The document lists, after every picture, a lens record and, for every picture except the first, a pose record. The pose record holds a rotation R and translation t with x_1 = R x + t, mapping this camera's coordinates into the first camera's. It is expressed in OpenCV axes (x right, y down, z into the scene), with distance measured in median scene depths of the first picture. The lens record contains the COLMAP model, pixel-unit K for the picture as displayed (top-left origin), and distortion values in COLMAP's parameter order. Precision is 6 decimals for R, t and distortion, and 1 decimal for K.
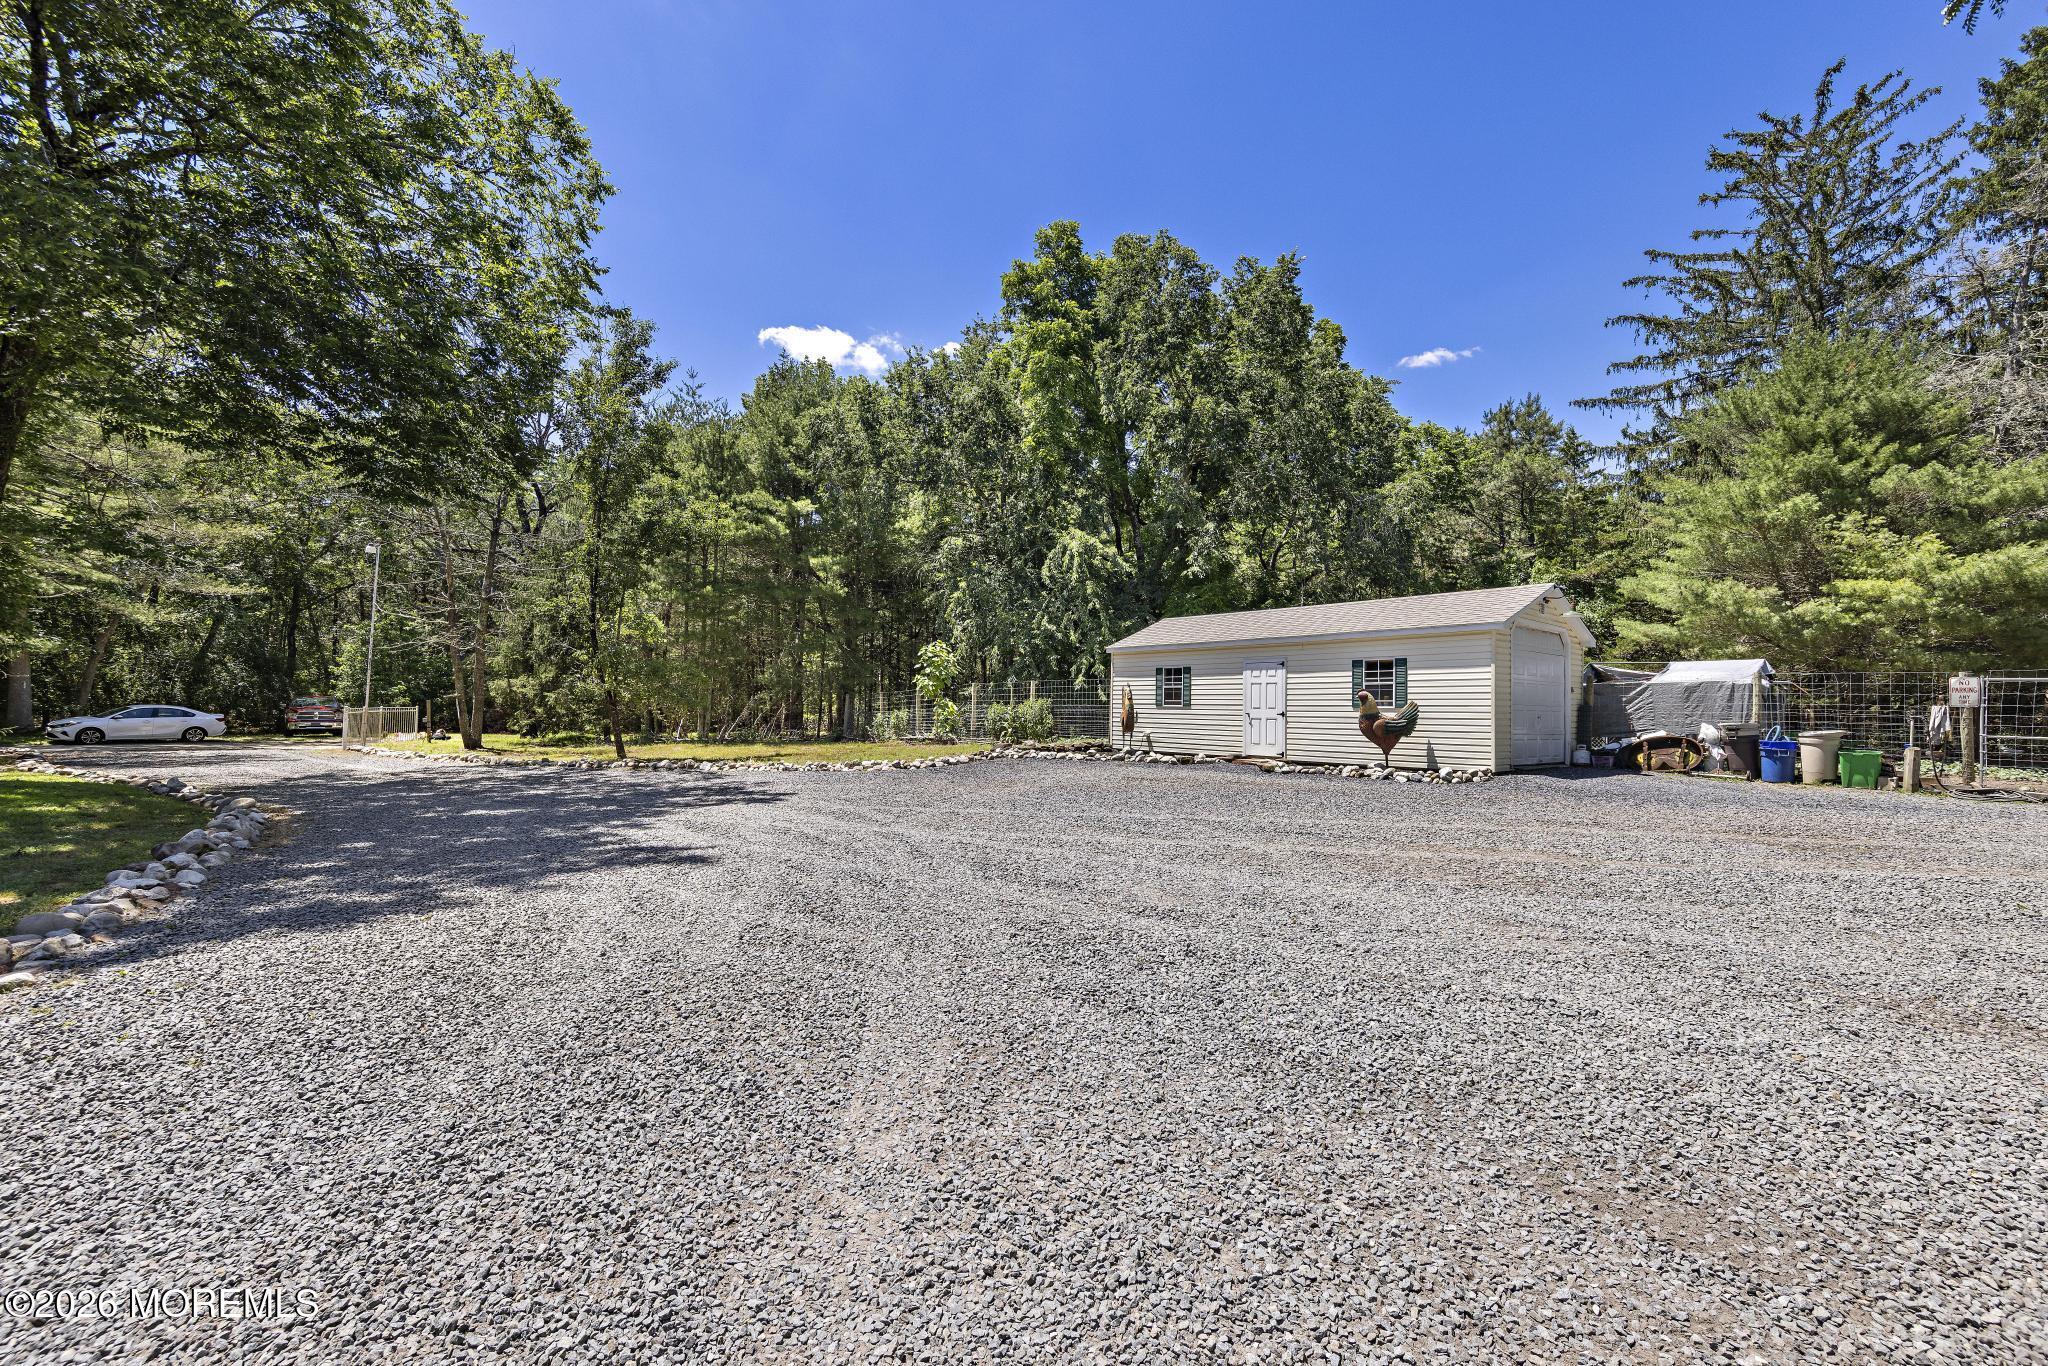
lens RADIAL K [[836.4, 0, 1029.2], [0, 836.4, 689.7], [0, 0, 1]] dist [0.003865, 0.000077]
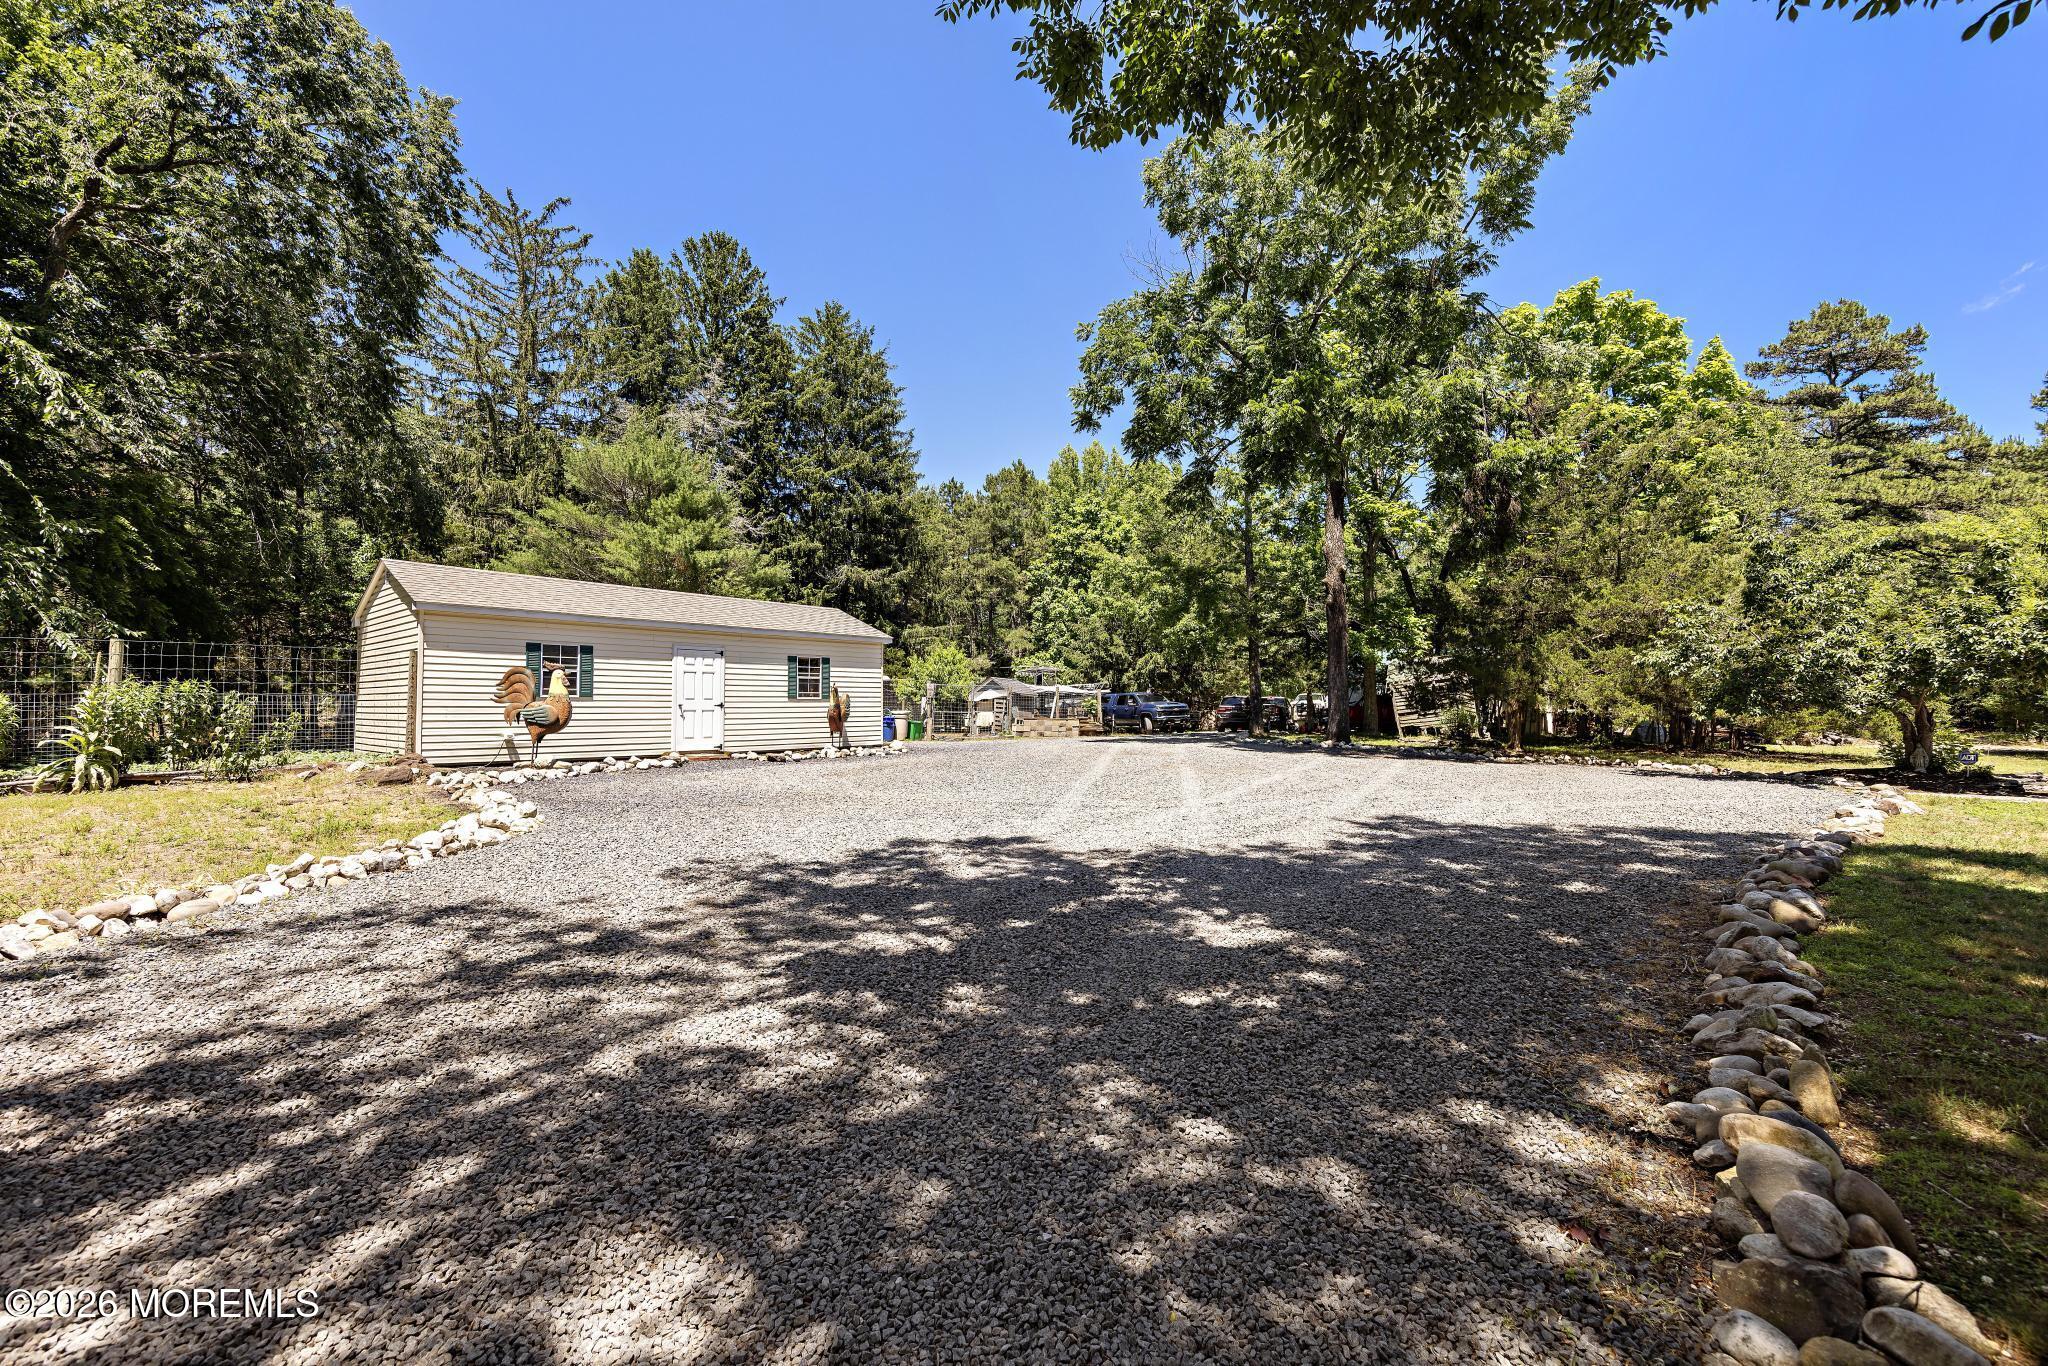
lens RADIAL K [[836.4, 0, 1030.8], [0, 836.4, 698.2], [0, 0, 1]] dist [0.003865, 0.000077]
pose [[-0.173532, -0.002952, 0.984824, -0.641082], [-0.024163, 0.999707, -0.001261, 0.012461], [-0.984532, -0.024015, -0.173553, 0.738453]]
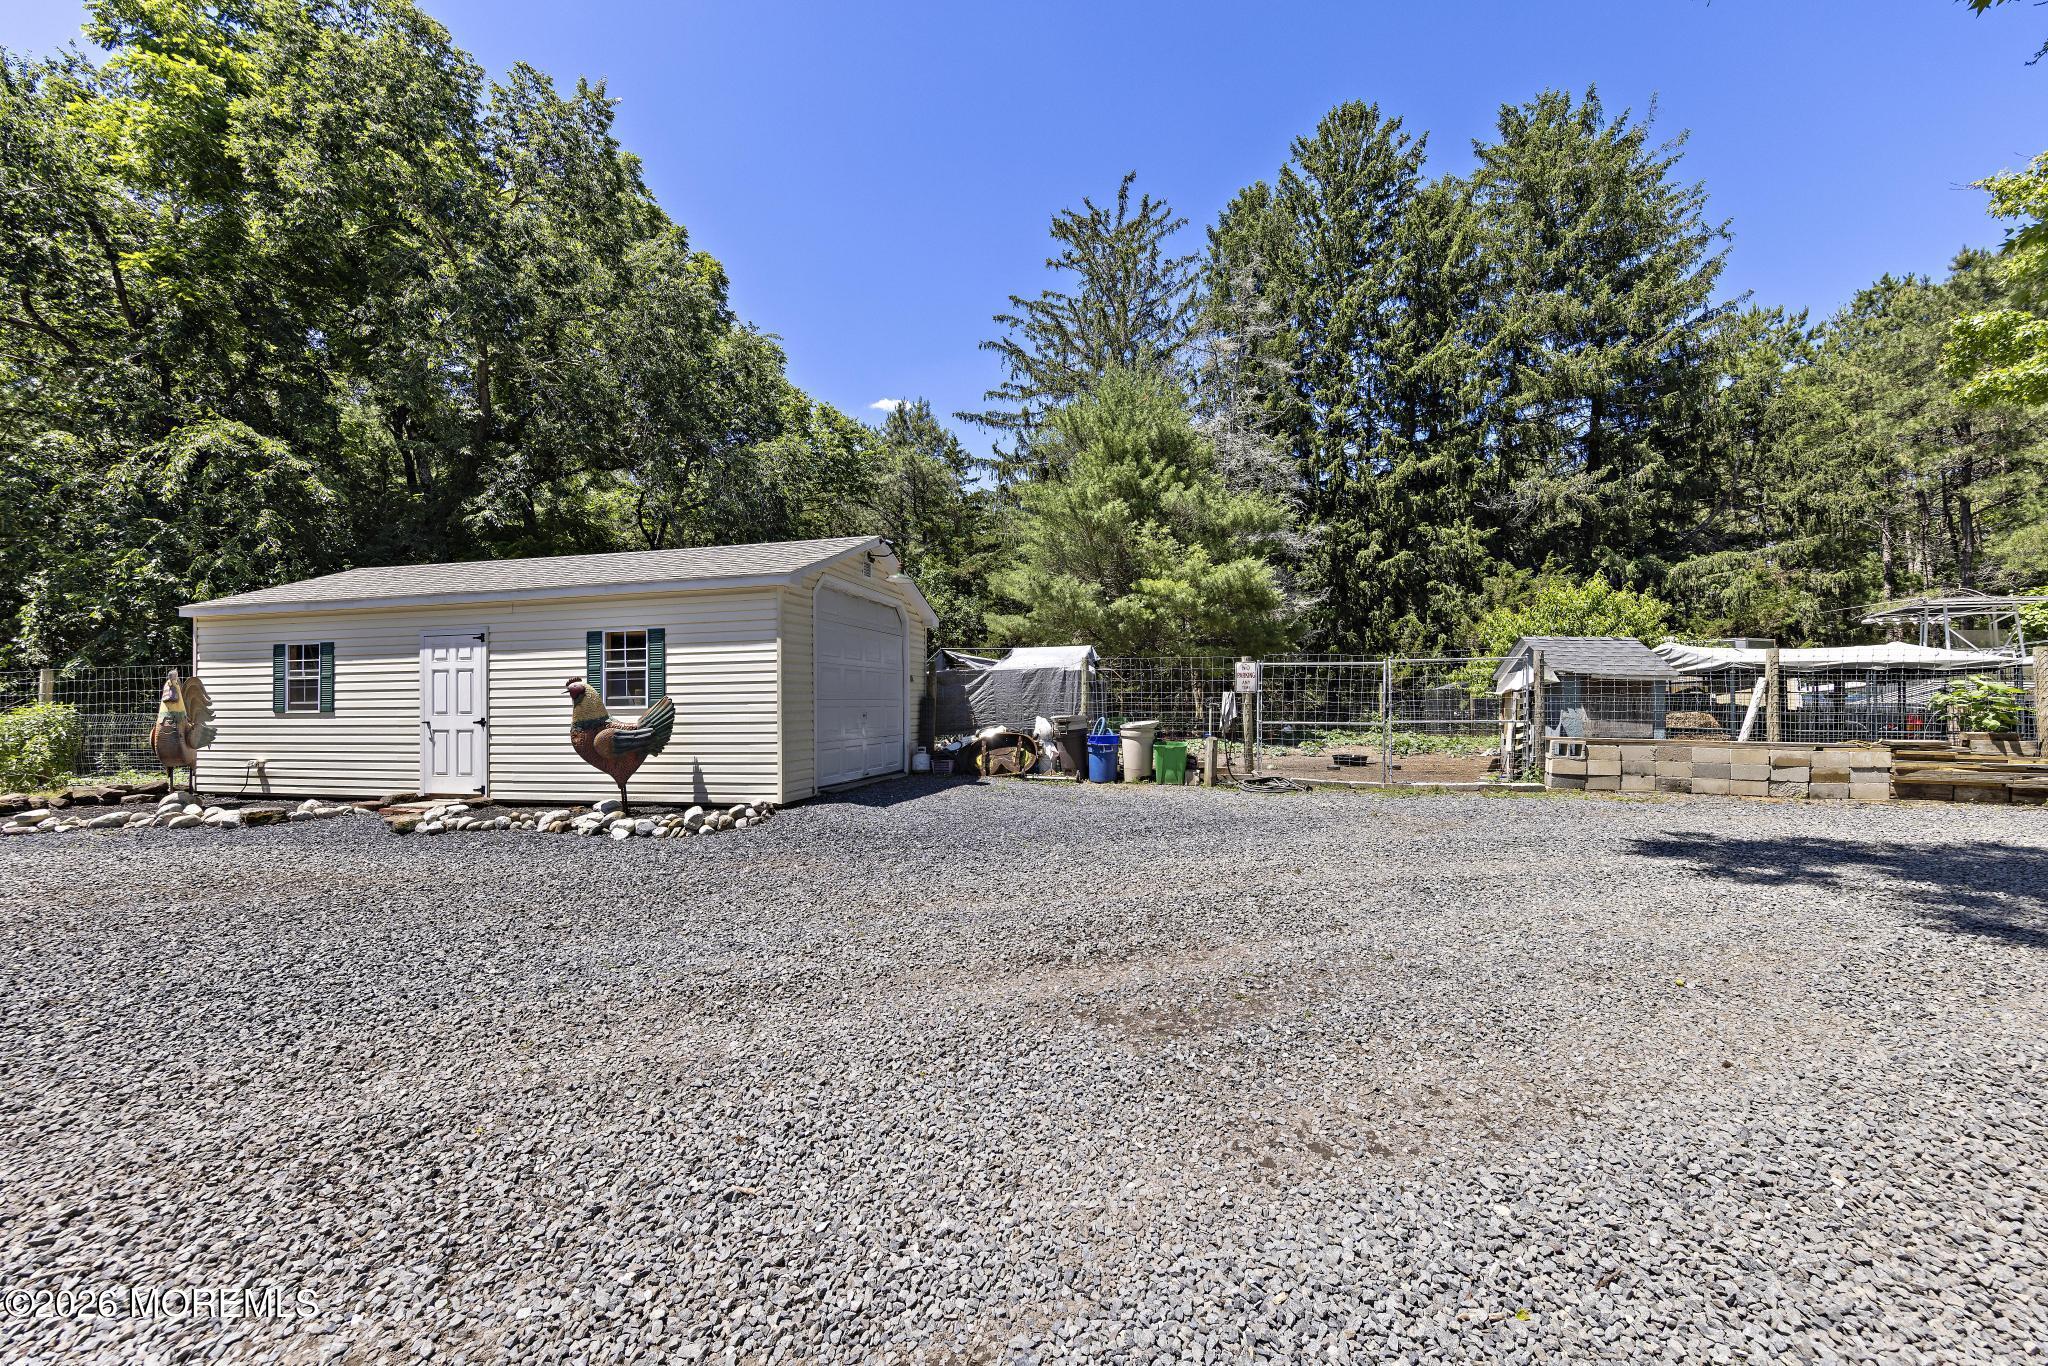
lens RADIAL K [[748.3, 0, 1043.4], [0, 748.3, 683.9], [0, 0, 1]] dist [0.000554, -0.000148]
pose [[0.794017, -0.008402, 0.607837, 0.268125], [0.009407, 0.999955, 0.001535, 0.004512], [-0.607822, 0.004499, 0.794060, 0.303799]]
